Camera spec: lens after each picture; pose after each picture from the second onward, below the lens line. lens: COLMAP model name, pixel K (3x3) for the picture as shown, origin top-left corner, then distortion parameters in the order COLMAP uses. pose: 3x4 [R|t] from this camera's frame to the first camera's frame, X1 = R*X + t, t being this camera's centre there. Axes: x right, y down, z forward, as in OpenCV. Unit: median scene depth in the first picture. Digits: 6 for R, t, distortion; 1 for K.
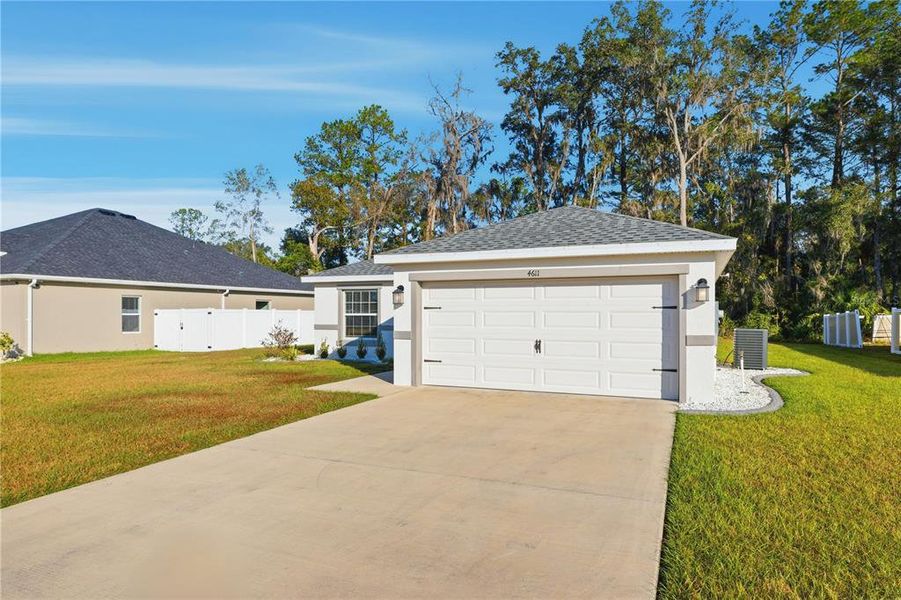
lens RADIAL K [[557.4, 0, 452.9], [0, 557.4, 314.6], [0, 0, 1]] dist [-0.002457, -0.000131]
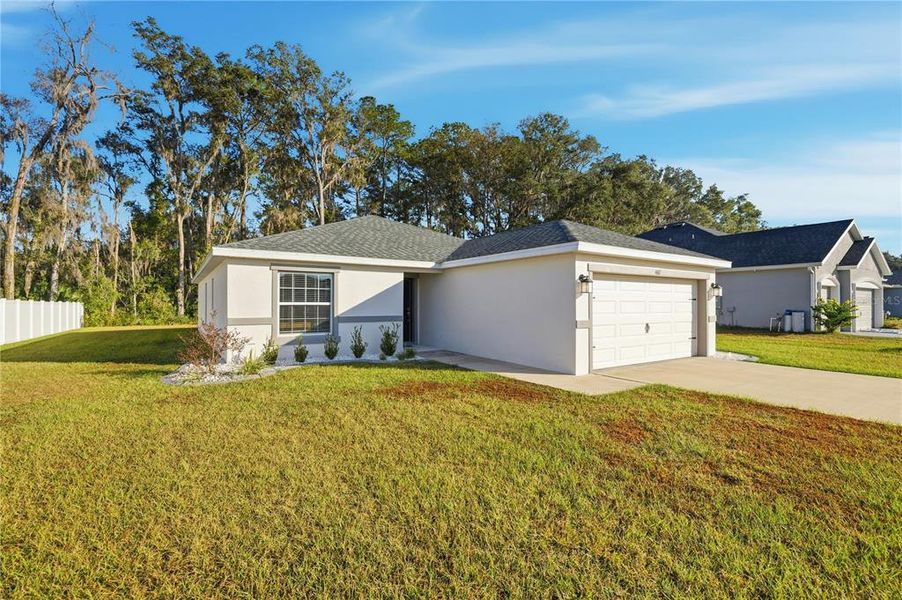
lens RADIAL K [[405.8, 0, 451.0], [0, 405.8, 300.0], [0, 0, 1]] dist [-0.001834, -0.000137]
pose [[0.543055, 0.006519, 0.839672, -0.526733], [-0.000237, 0.999971, -0.007610, -0.001156], [-0.839697, 0.003934, 0.543040, 0.508030]]
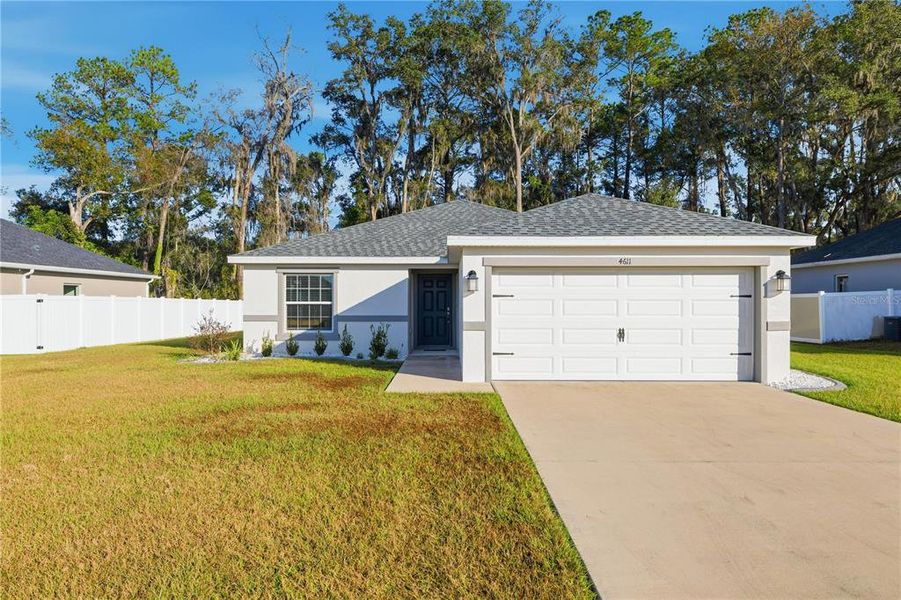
lens RADIAL K [[597.5, 0, 450.5], [0, 597.5, 300.0], [0, 0, 1]] dist [0.001657, 0.002053]
pose [[0.919029, 0.000818, 0.394189, -0.319604], [0.000740, 0.999993, -0.003801, -0.000903], [-0.394189, 0.003785, 0.919021, 0.082606]]
